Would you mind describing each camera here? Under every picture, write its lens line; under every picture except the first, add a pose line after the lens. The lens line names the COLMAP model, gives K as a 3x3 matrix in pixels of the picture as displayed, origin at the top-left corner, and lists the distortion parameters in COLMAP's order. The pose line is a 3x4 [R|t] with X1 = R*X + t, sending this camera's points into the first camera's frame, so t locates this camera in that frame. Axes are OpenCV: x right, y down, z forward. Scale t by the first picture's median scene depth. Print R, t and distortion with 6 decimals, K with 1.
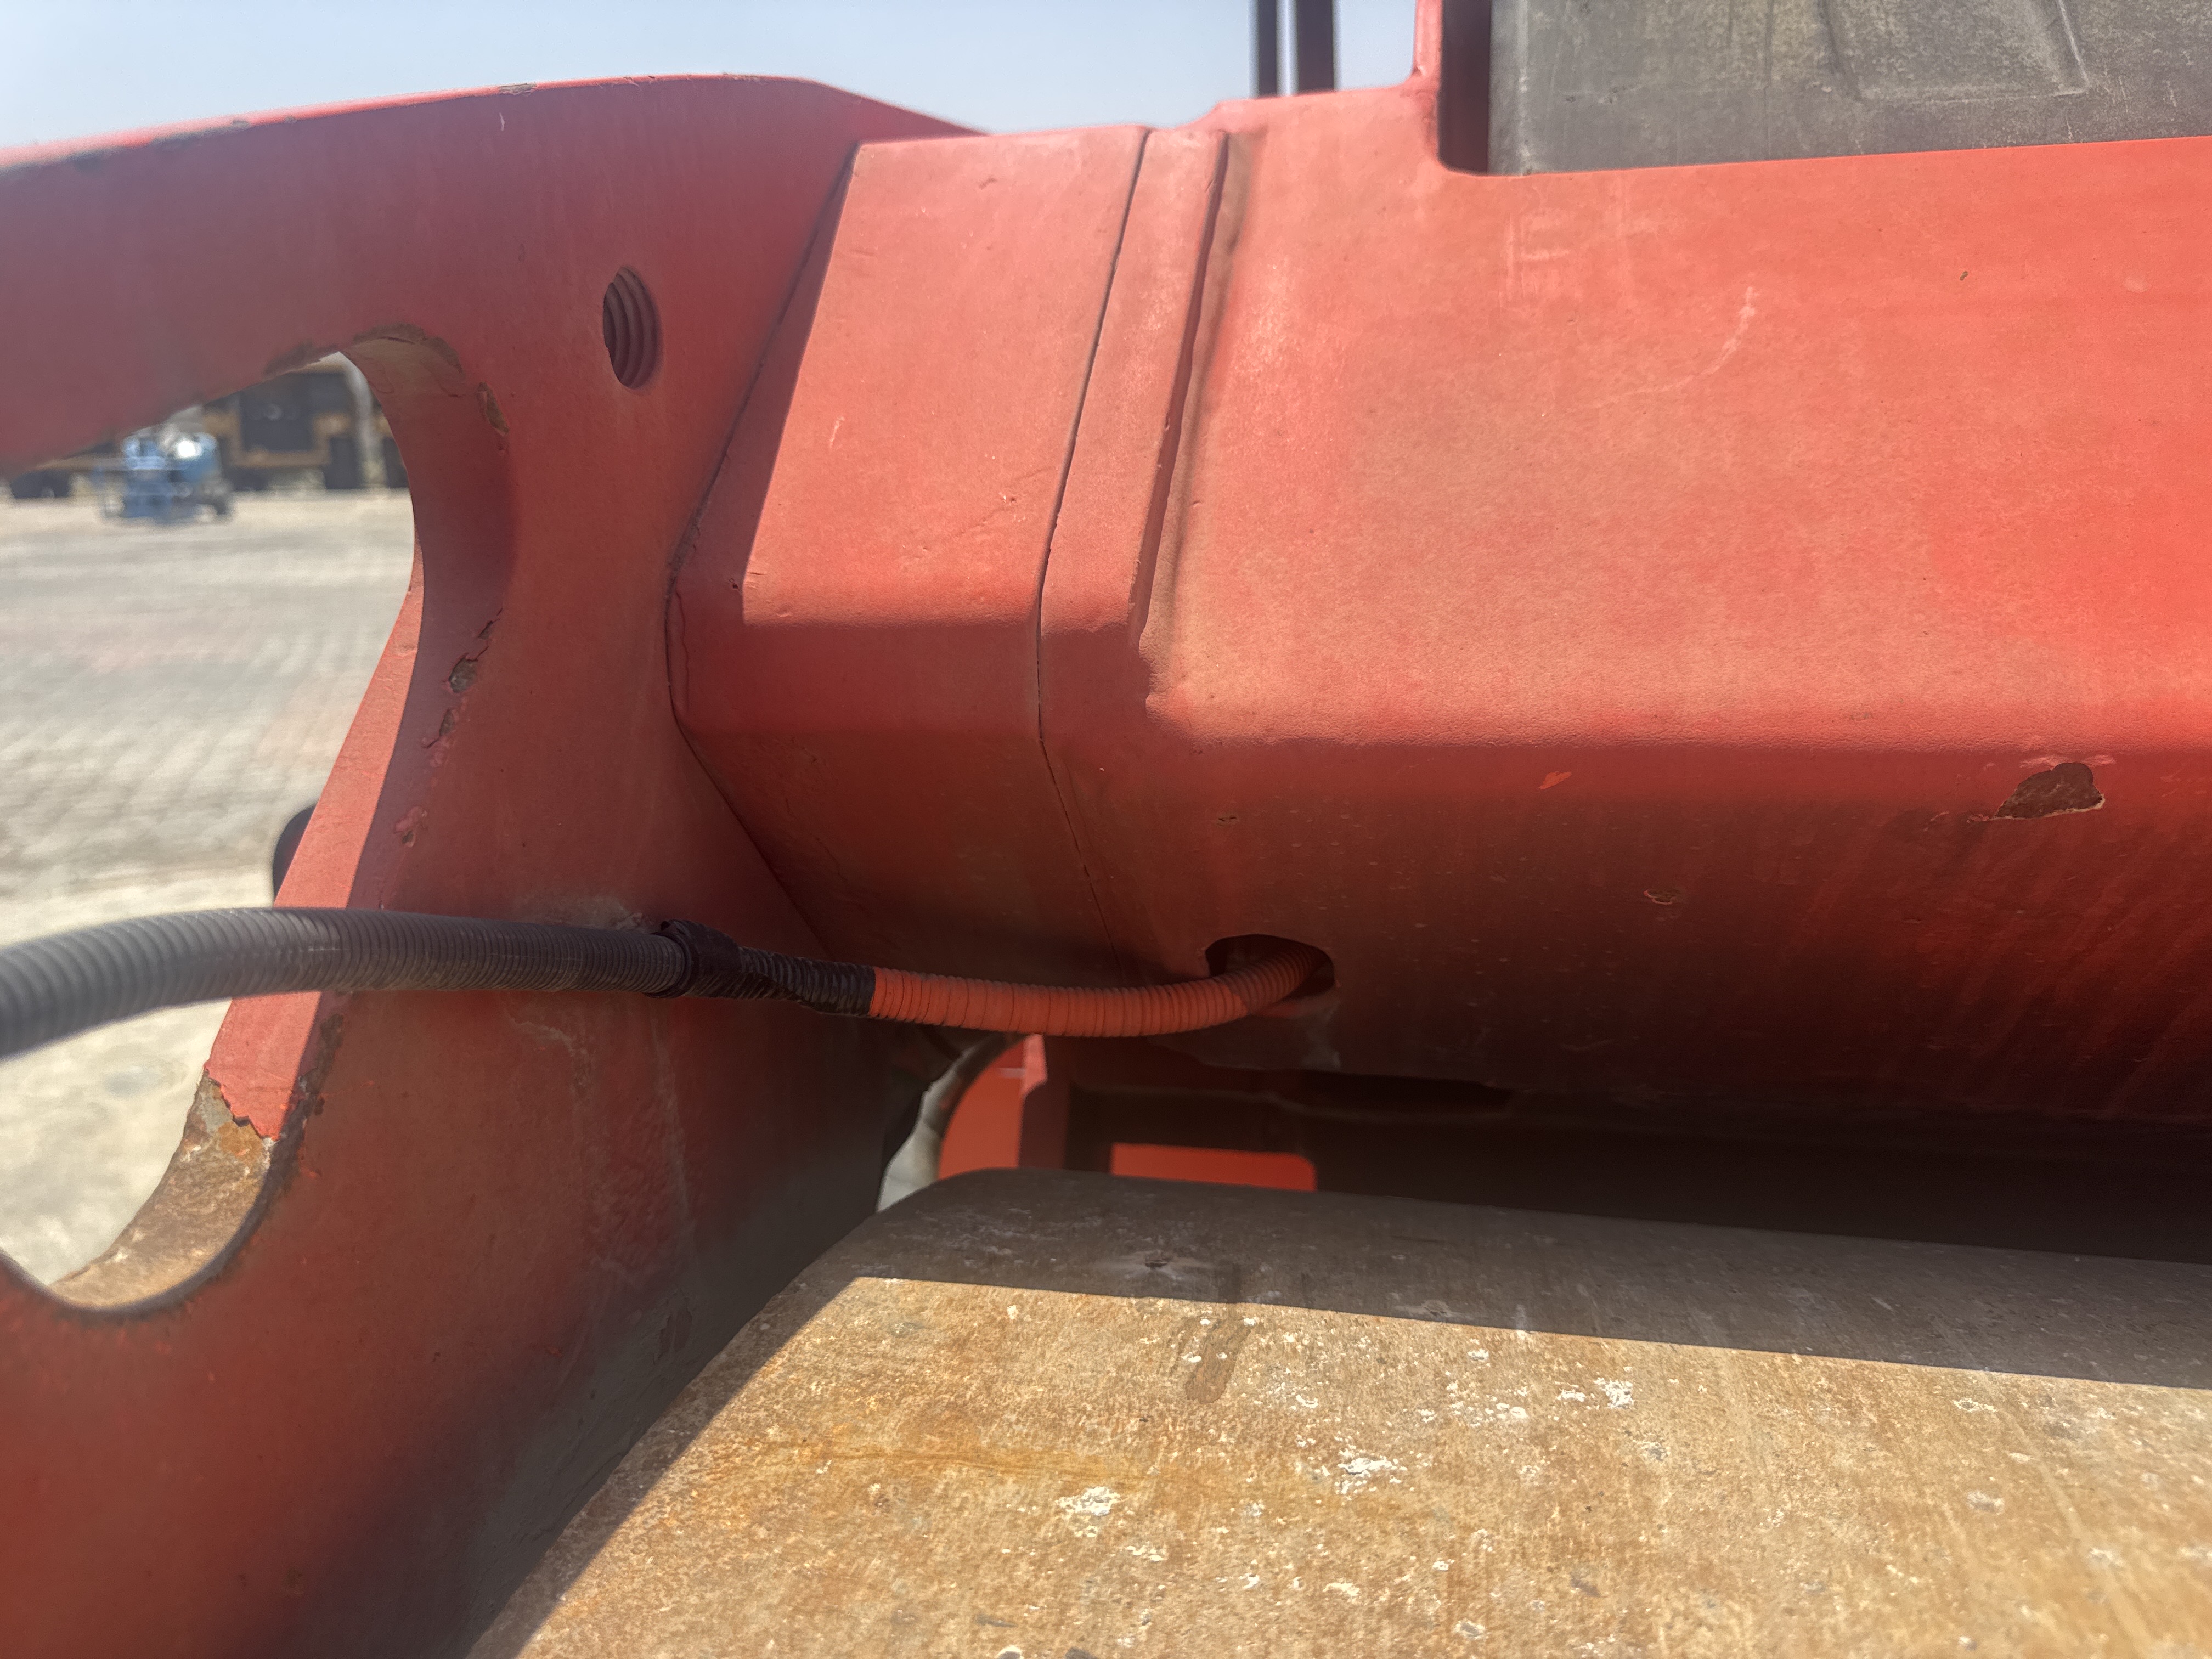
lens RADIAL K [[1612.8, 0, 1116.0], [0, 1612.8, 855.5], [0, 0, 1]] dist [-0.009828, -0.003587]
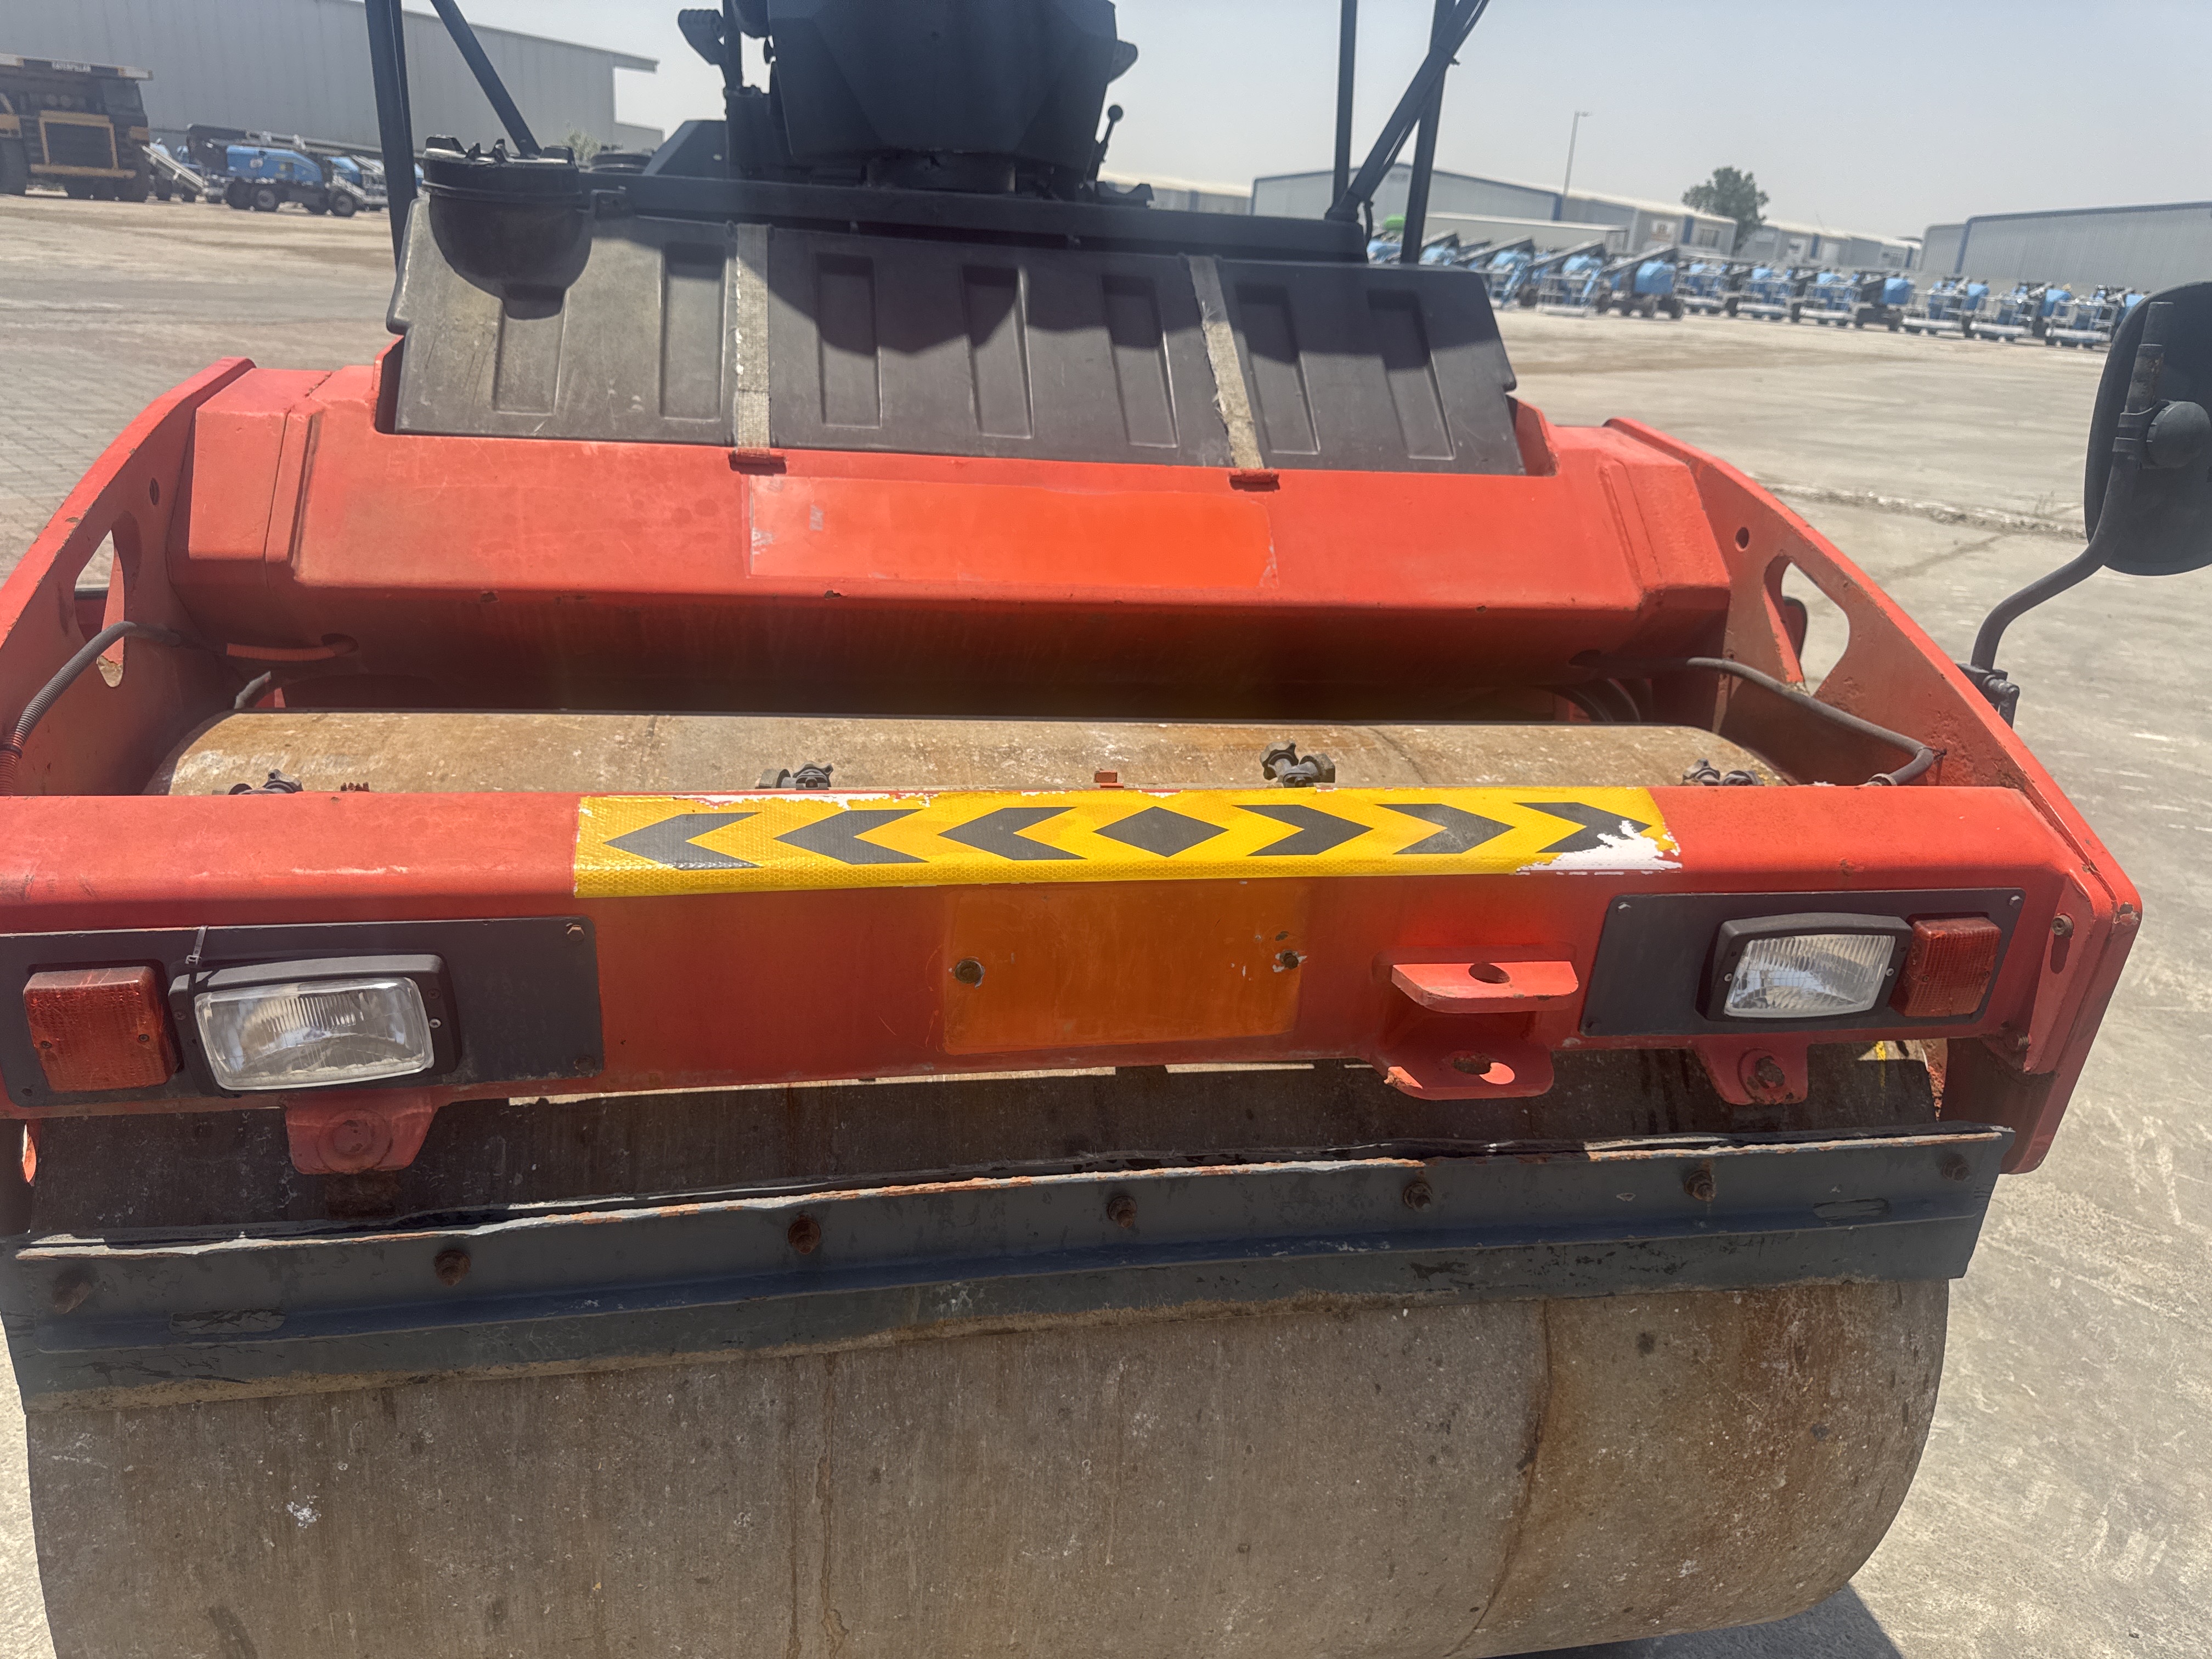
lens RADIAL K [[1612.8, 0, 1116.0], [0, 1612.8, 855.5], [0, 0, 1]] dist [-0.009828, -0.003587]
pose [[0.911487, -0.070196, 0.405295, 0.230987], [0.014007, 0.990056, 0.139975, 0.072977], [-0.411090, -0.121909, 0.903406, -3.975952]]
